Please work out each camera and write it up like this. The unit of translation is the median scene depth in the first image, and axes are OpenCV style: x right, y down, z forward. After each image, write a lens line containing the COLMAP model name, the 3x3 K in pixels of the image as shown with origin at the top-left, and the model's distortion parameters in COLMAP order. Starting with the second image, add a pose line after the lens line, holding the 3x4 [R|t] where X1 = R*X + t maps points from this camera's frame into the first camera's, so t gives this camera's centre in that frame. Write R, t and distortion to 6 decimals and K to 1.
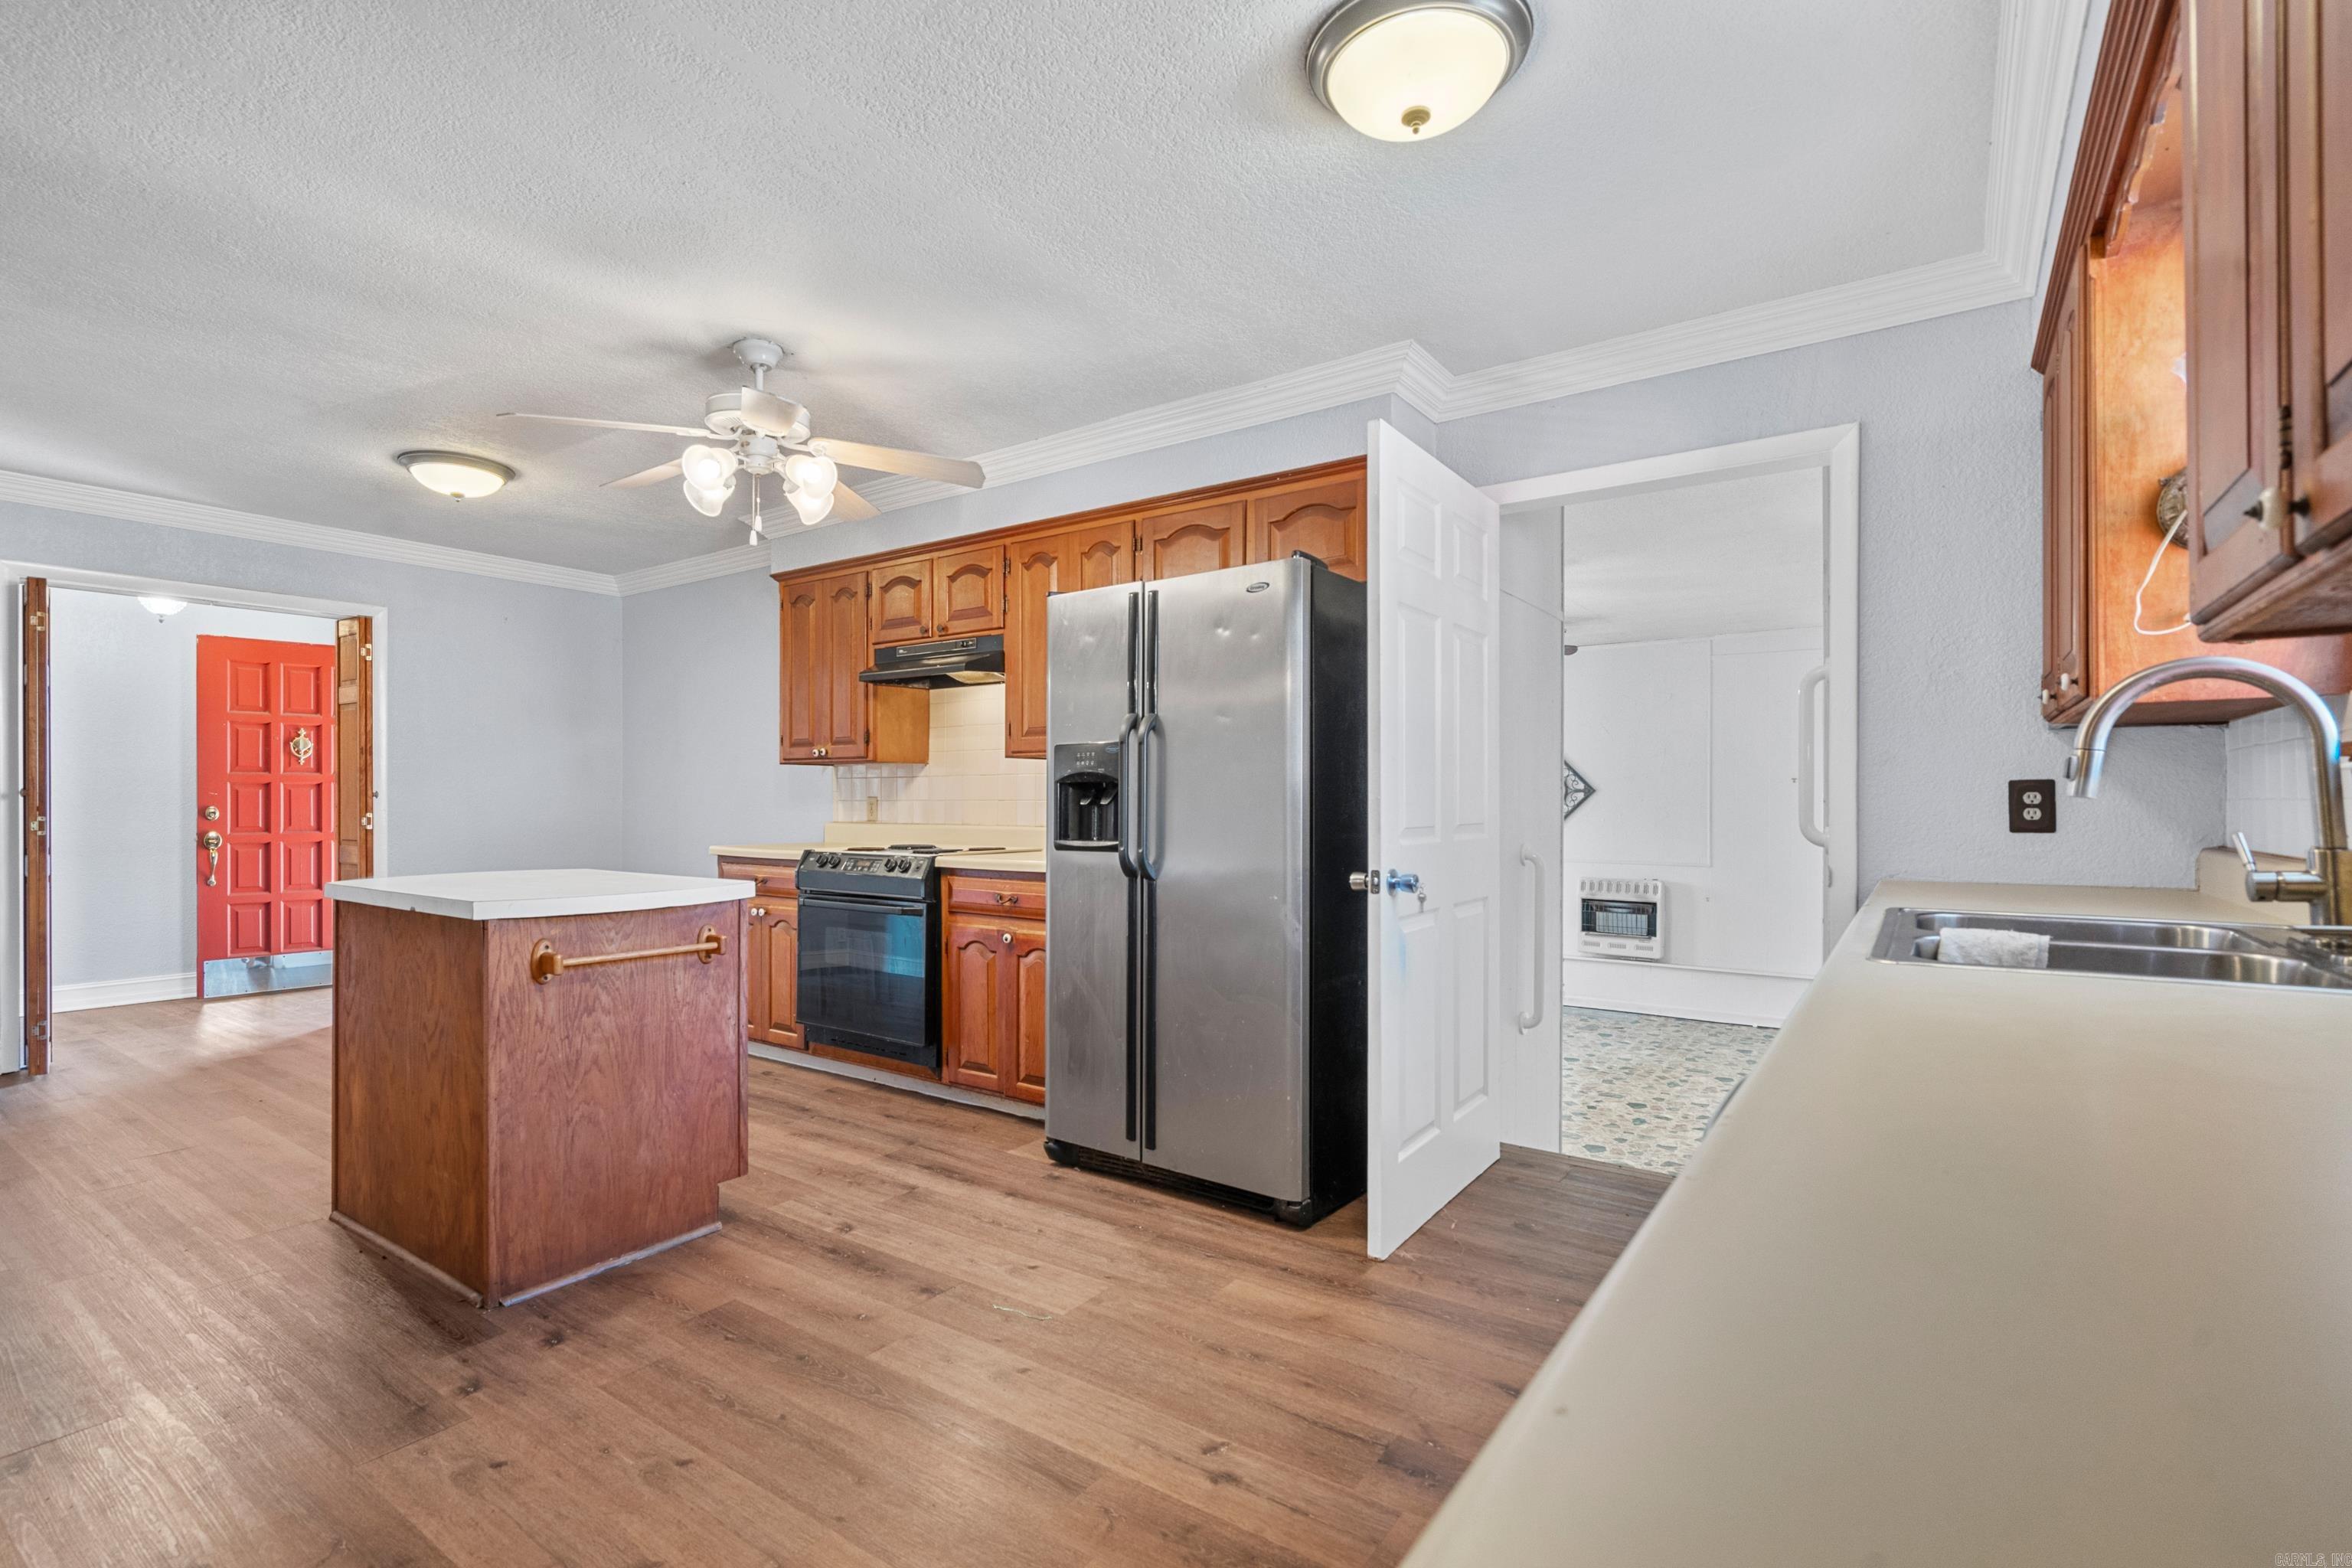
lens RADIAL K [[1073.8, 0, 1176.5], [0, 1073.8, 800.1], [0, 0, 1]] dist [0.000224, -0.000733]
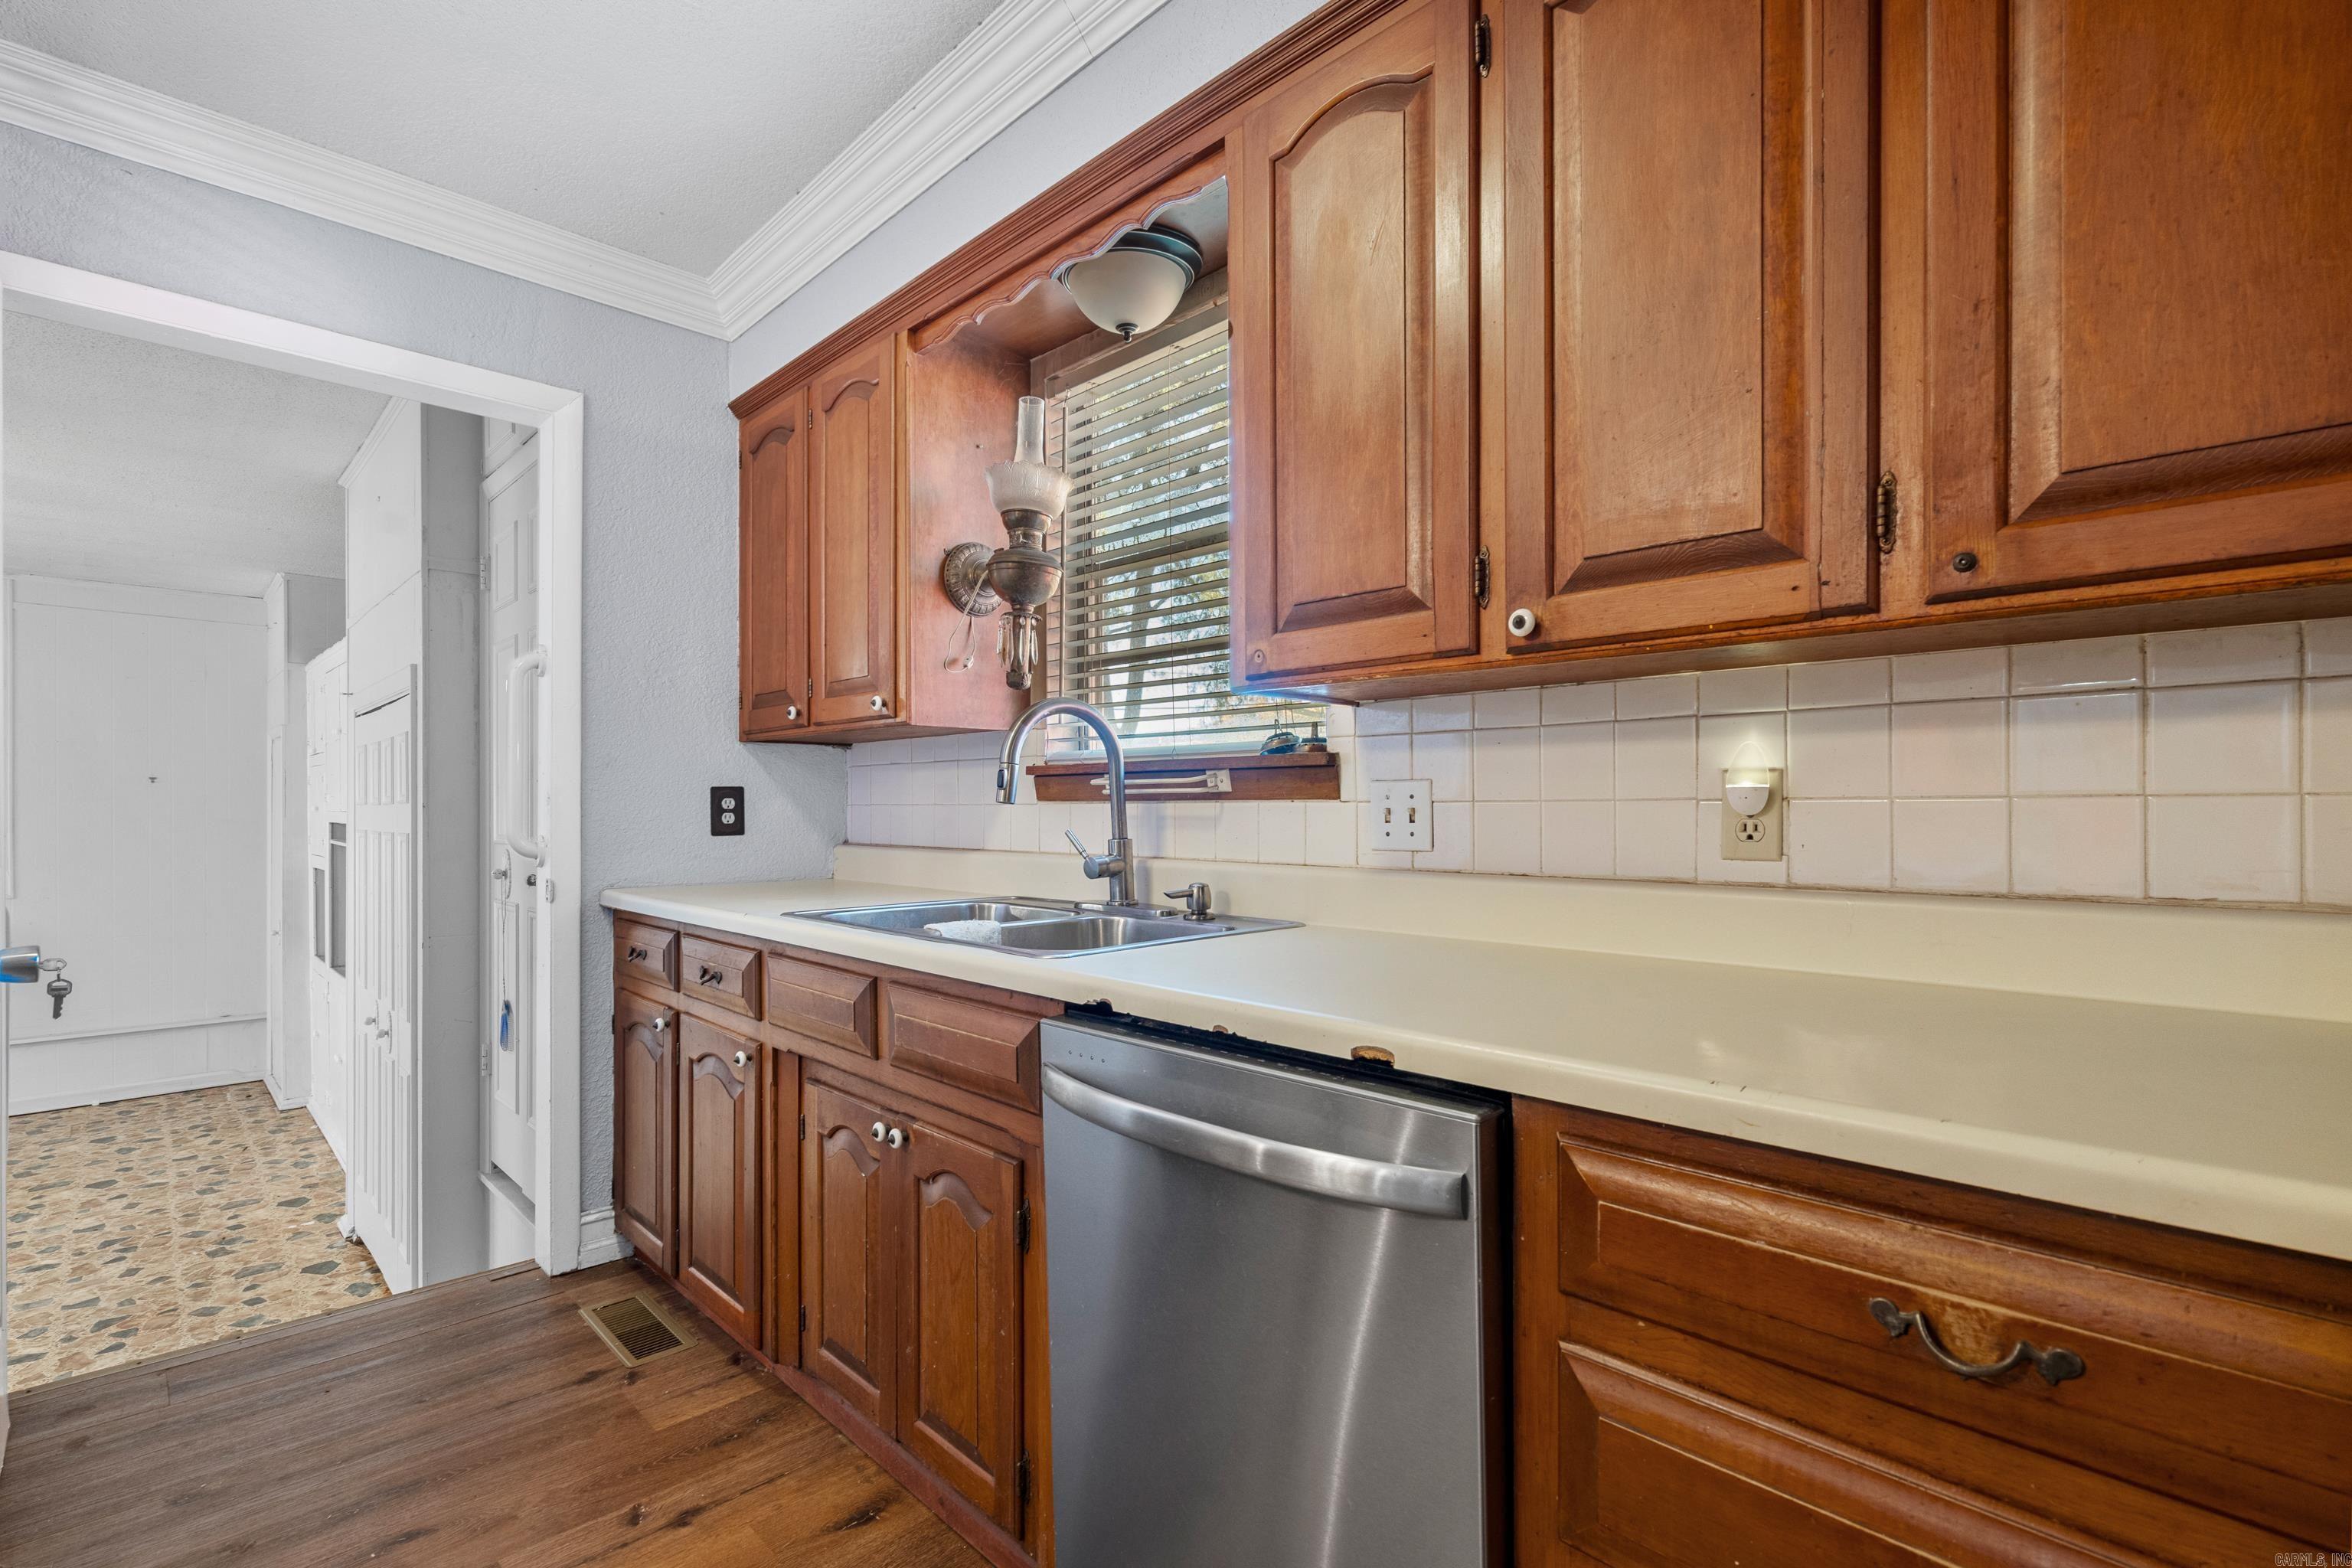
lens RADIAL K [[1073.8, 0, 1172.7], [0, 1073.8, 809.2], [0, 0, 1]] dist [0.000224, -0.000733]
pose [[0.181930, -0.001975, 0.983310, -0.153138], [-0.002155, 0.999995, 0.002407, 0.000162], [-0.983309, -0.002557, 0.181925, 0.287189]]
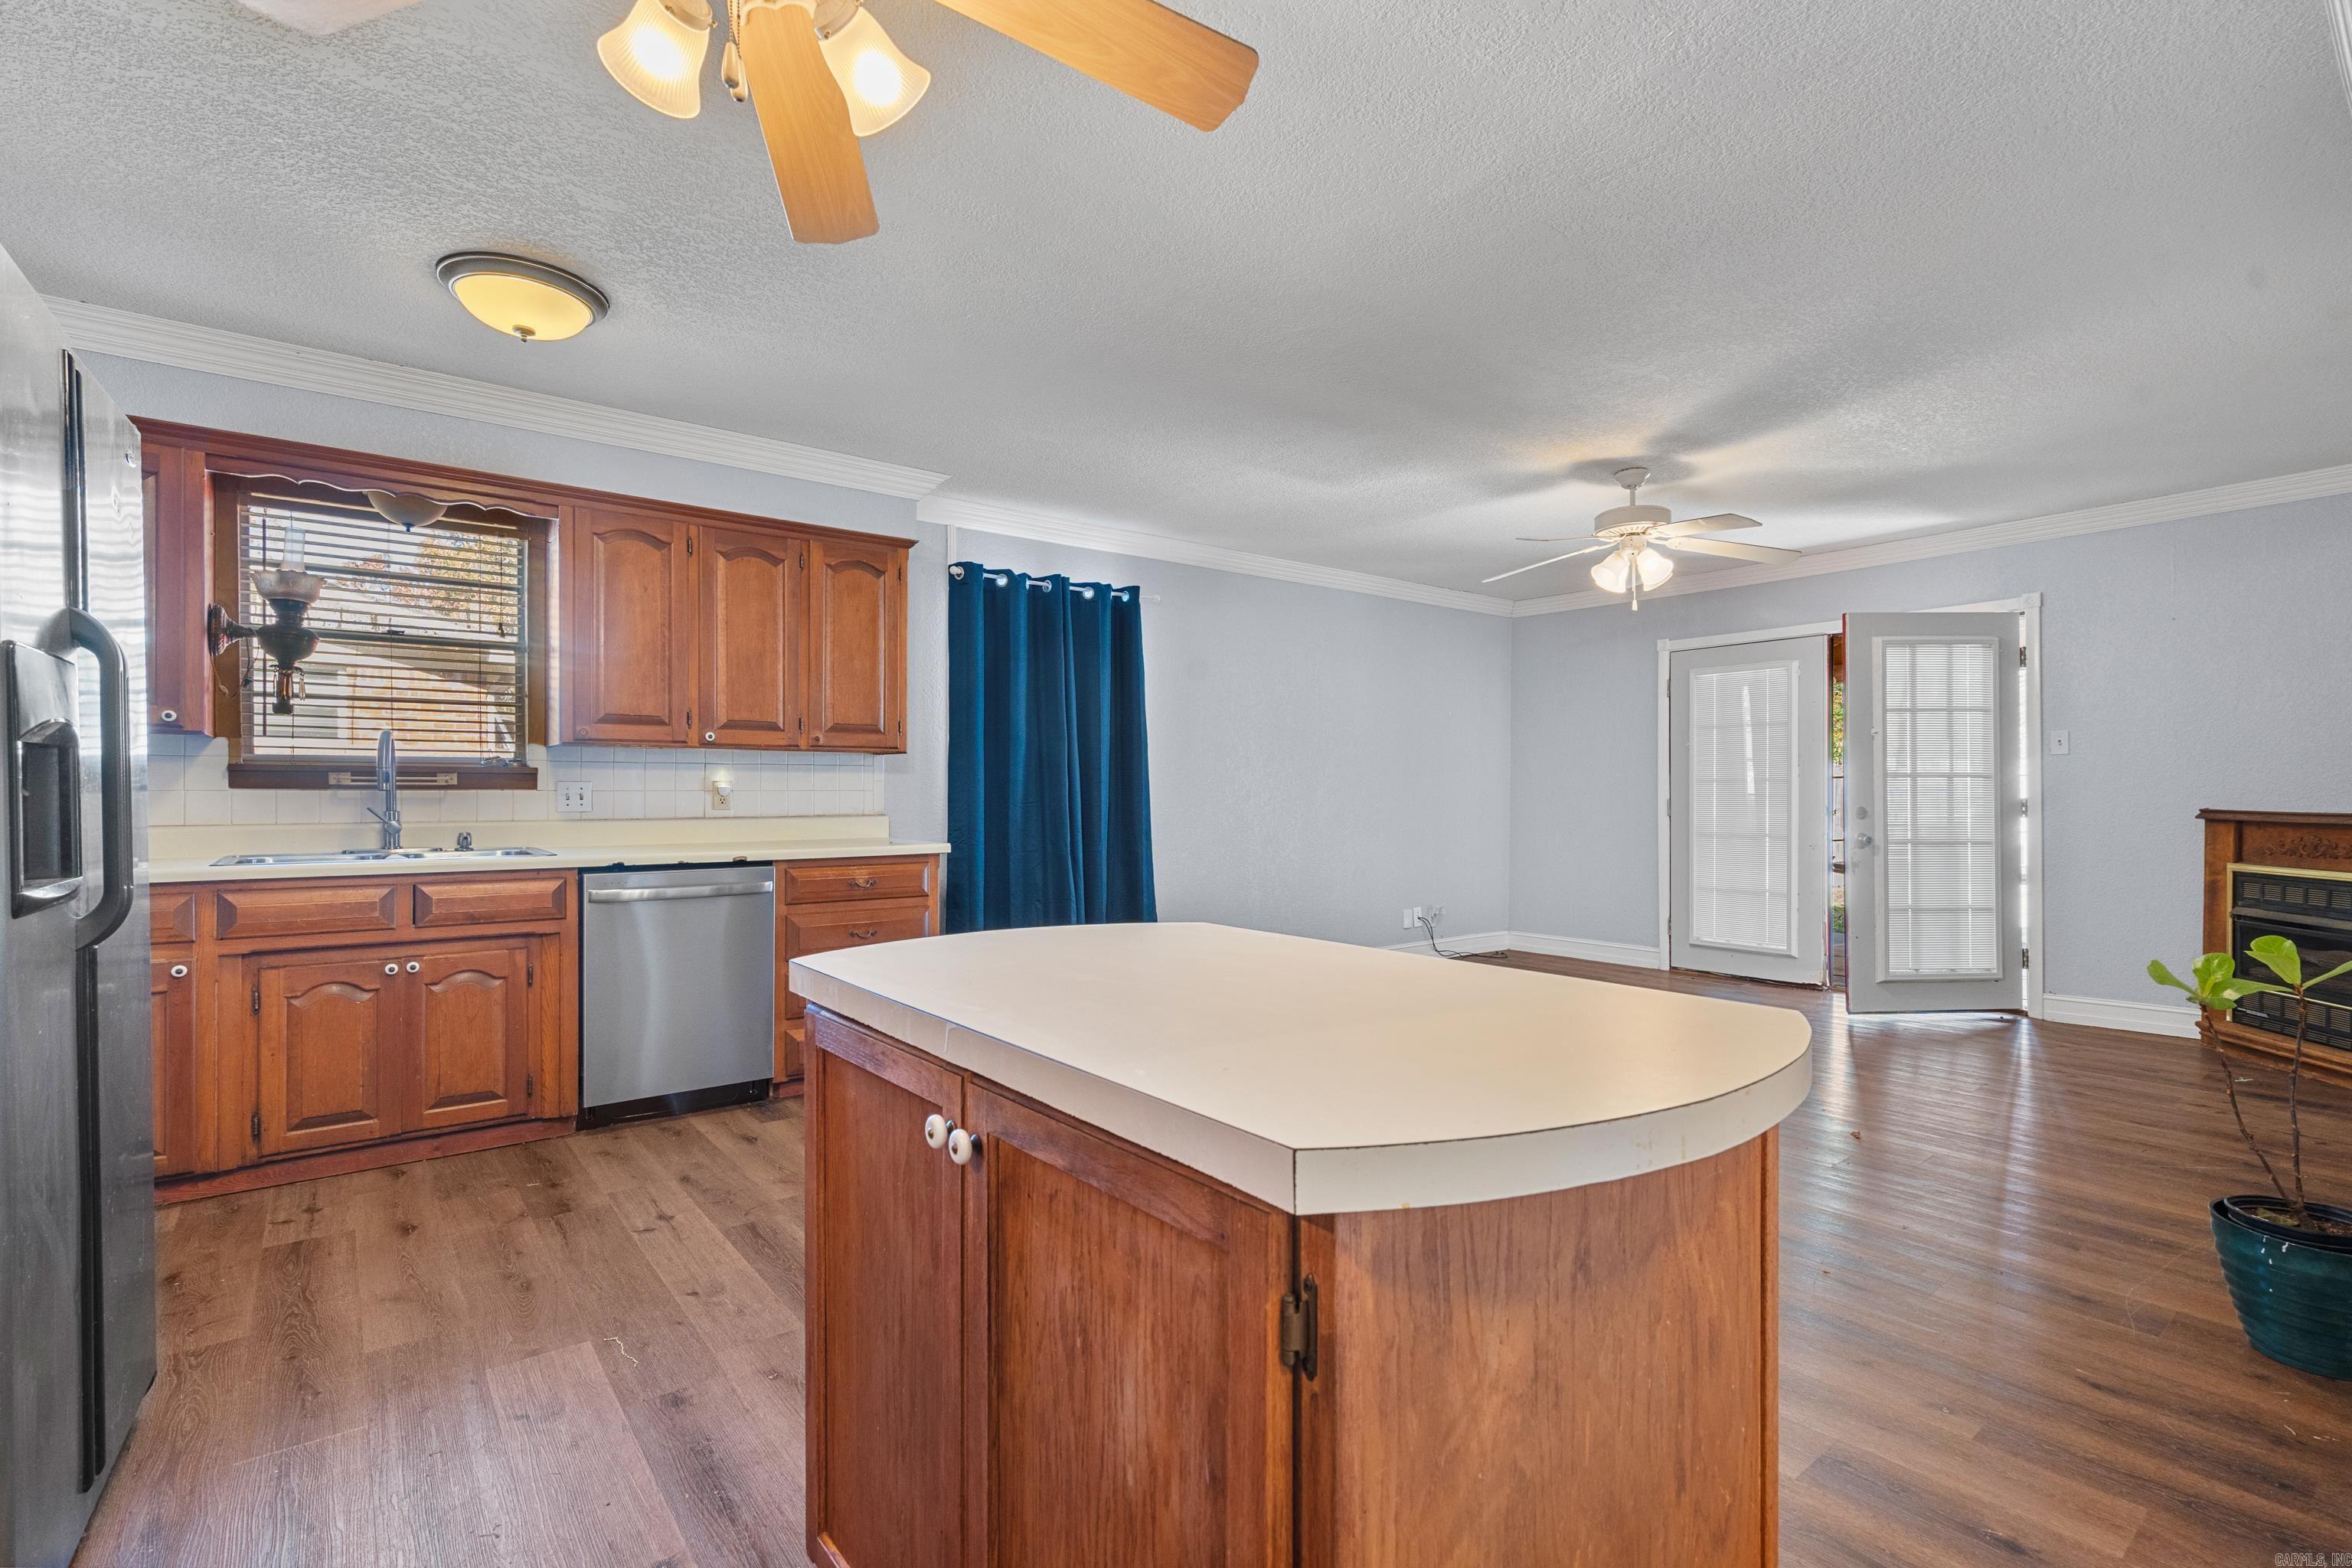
lens RADIAL K [[1073.8, 0, 1160.3], [0, 1073.8, 799.6], [0, 0, 1]] dist [0.000224, -0.000733]
pose [[-0.956046, -0.003162, 0.293199, -0.591574], [-0.001681, 0.999985, 0.005301, 0.000056], [-0.293211, 0.004575, -0.956037, 1.207392]]
